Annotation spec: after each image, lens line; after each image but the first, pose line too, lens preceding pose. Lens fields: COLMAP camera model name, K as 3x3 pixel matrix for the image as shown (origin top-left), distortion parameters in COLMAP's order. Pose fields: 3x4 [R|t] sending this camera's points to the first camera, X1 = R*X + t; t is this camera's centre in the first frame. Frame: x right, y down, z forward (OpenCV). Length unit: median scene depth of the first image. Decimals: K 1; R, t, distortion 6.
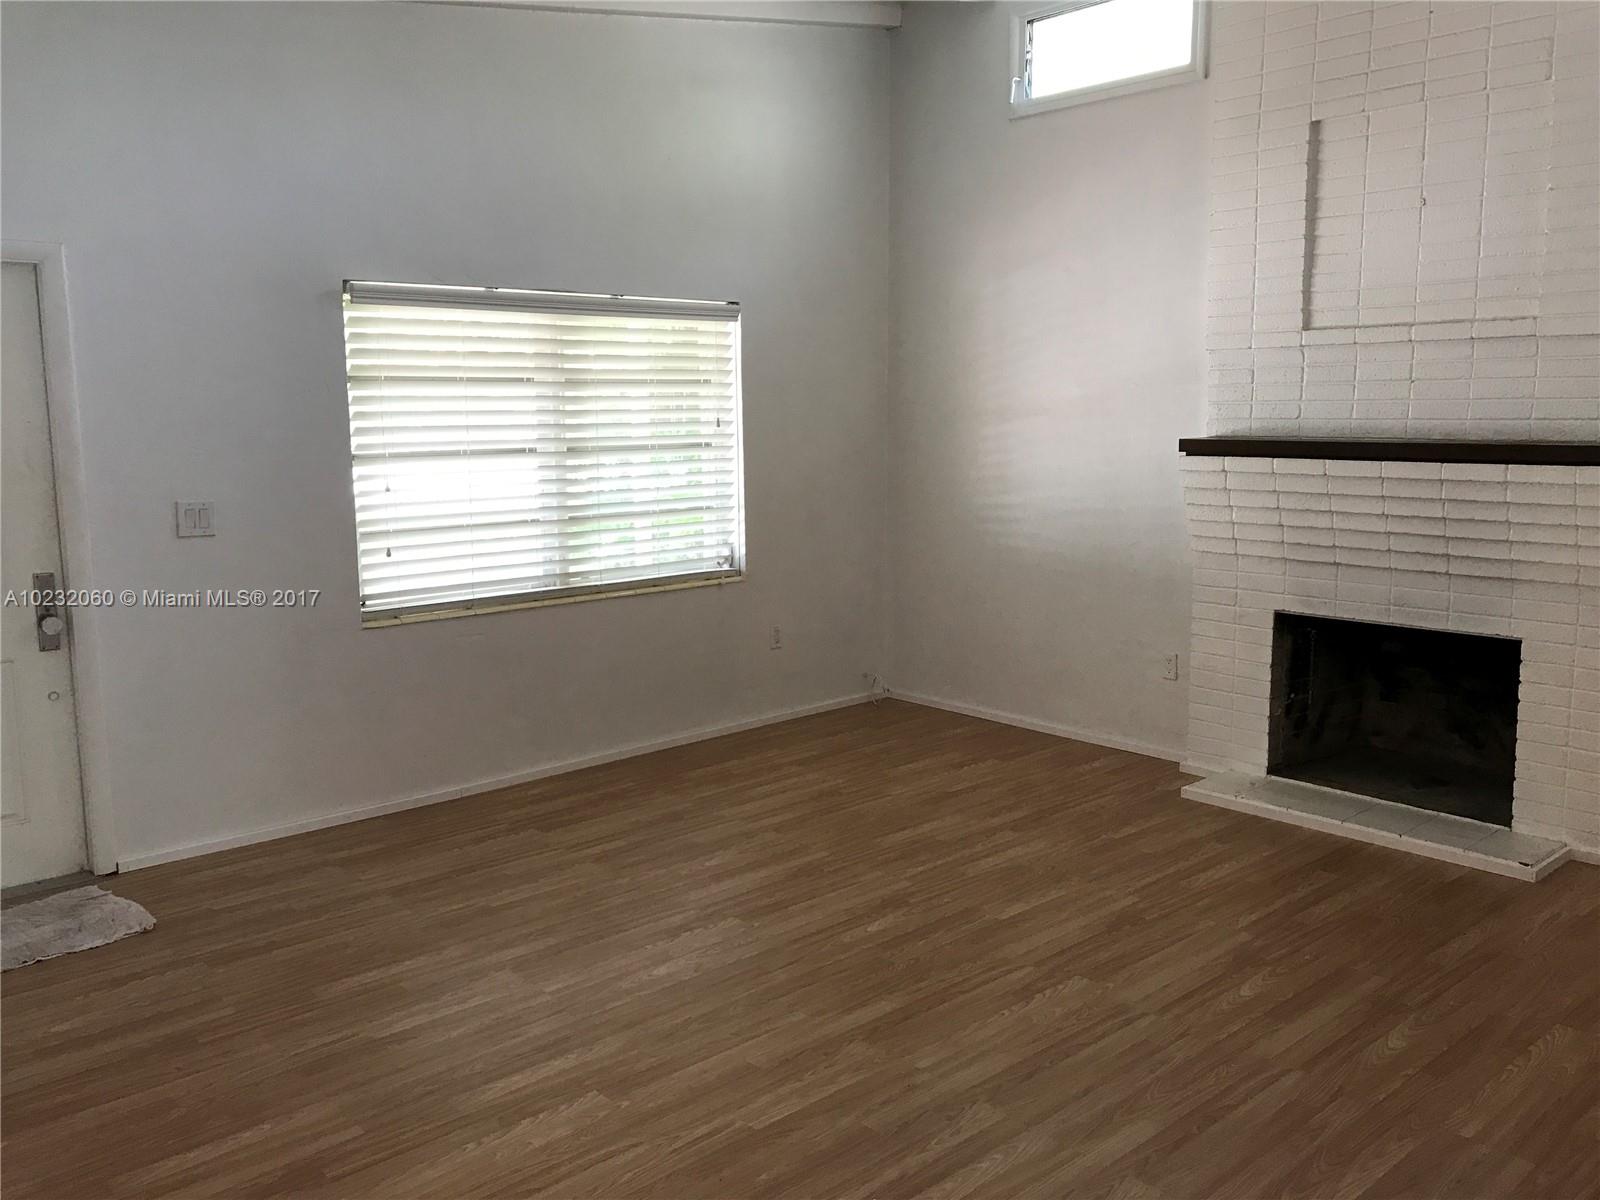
lens RADIAL K [[1307.5, 0, 794.5], [0, 1307.5, 606.6], [0, 0, 1]] dist [0.014896, 0.007132]
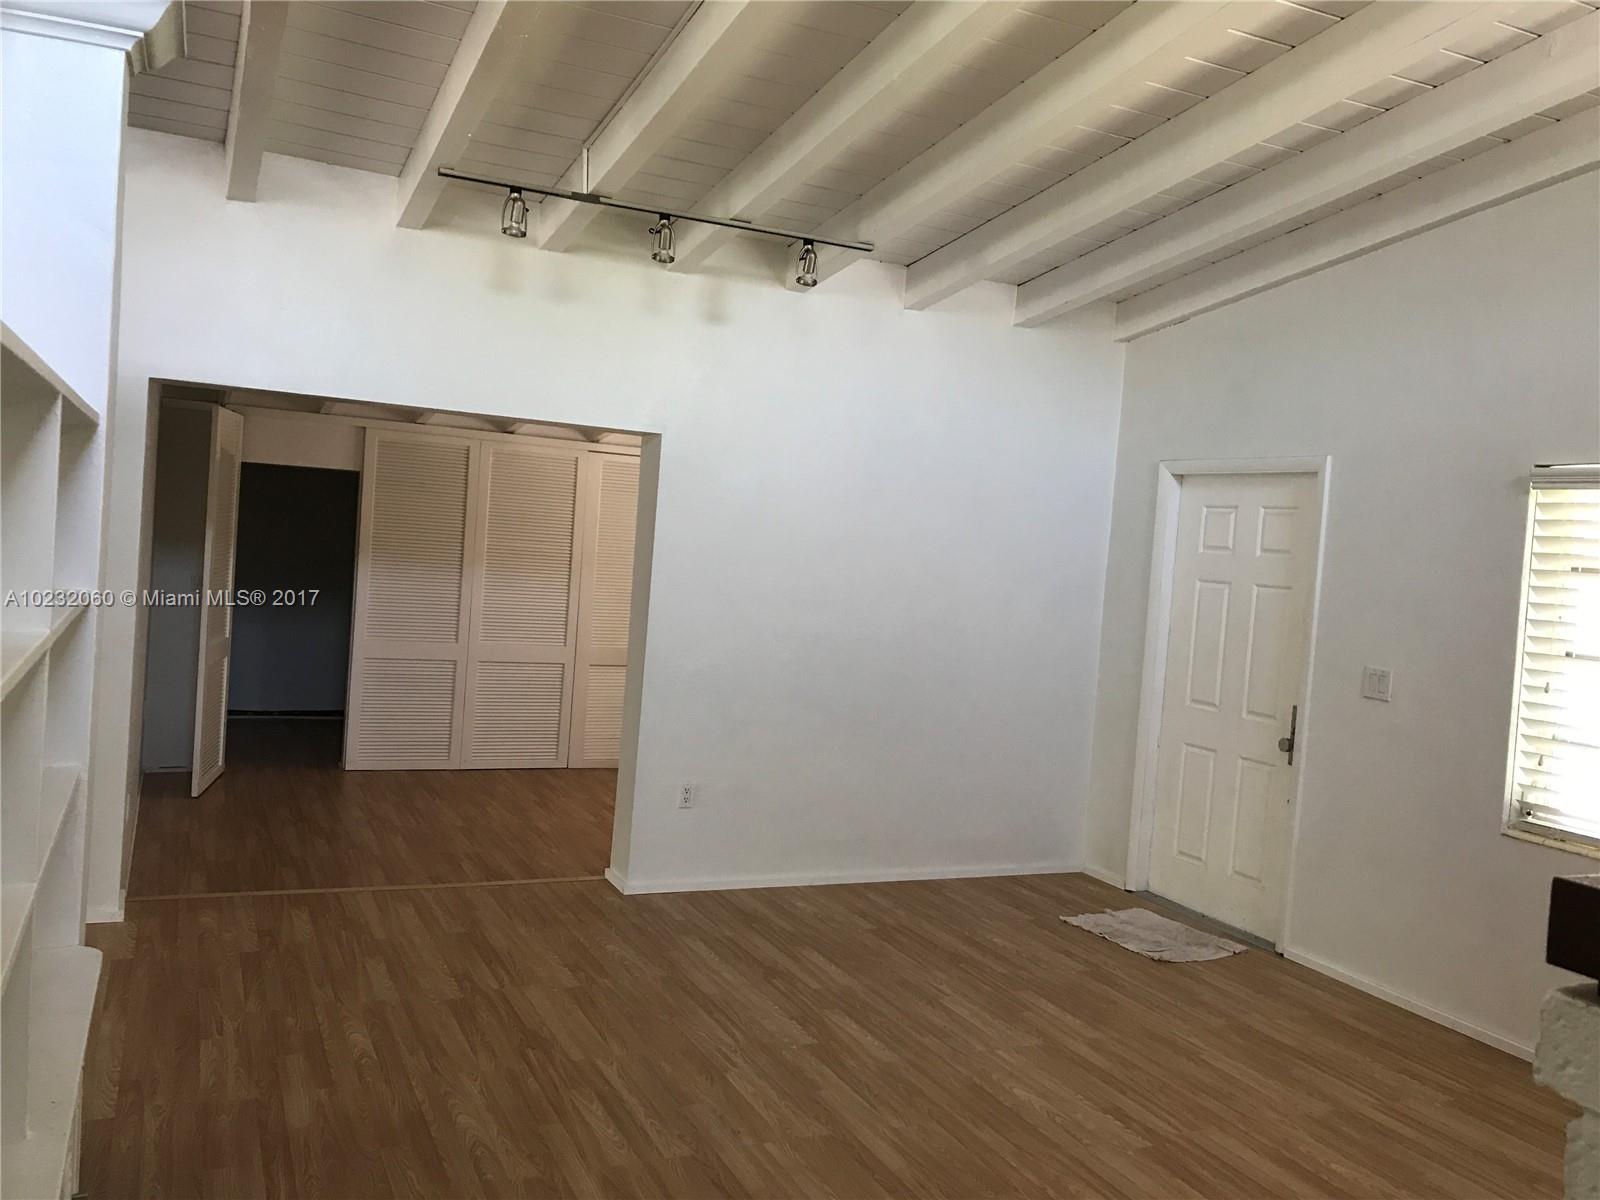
lens RADIAL K [[1307.5, 0, 797.1], [0, 1307.5, 590.8], [0, 0, 1]] dist [0.014896, 0.007132]
pose [[-0.288242, 0.024397, -0.957247, 0.936969], [-0.217049, 0.971991, 0.090130, -0.167664], [0.932634, 0.233749, -0.274873, 1.014771]]
